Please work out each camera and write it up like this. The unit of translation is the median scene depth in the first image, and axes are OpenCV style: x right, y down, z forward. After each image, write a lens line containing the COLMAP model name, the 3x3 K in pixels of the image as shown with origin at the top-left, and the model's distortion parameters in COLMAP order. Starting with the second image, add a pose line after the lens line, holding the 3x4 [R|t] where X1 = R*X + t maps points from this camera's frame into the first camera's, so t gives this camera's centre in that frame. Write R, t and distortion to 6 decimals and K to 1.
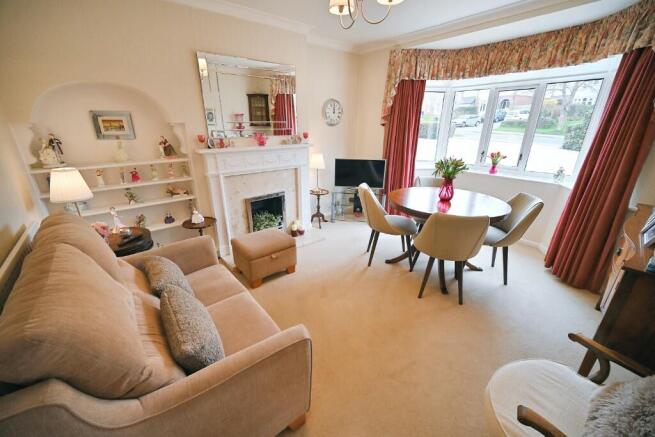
lens RADIAL K [[261.8, 0, 327.0], [0, 261.8, 215.3], [0, 0, 1]] dist [-0.001345, 0.000271]
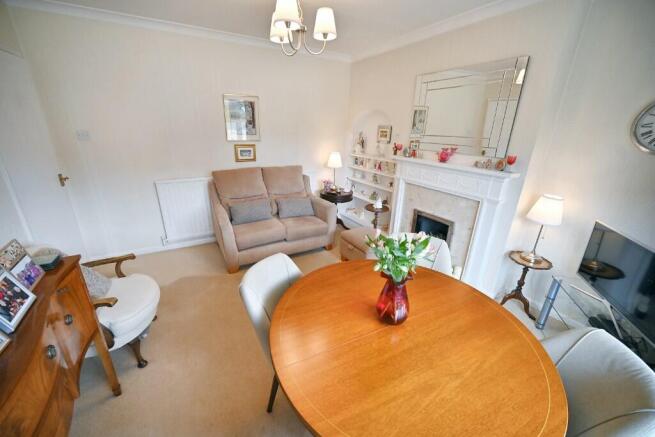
lens RADIAL K [[261.8, 0, 326.0], [0, 261.8, 220.8], [0, 0, 1]] dist [-0.001345, 0.000271]
pose [[-0.135929, 0.326193, -0.935479, 0.737180], [-0.381637, 0.854134, 0.353282, -0.262582], [0.914263, 0.405035, 0.008385, 0.712953]]
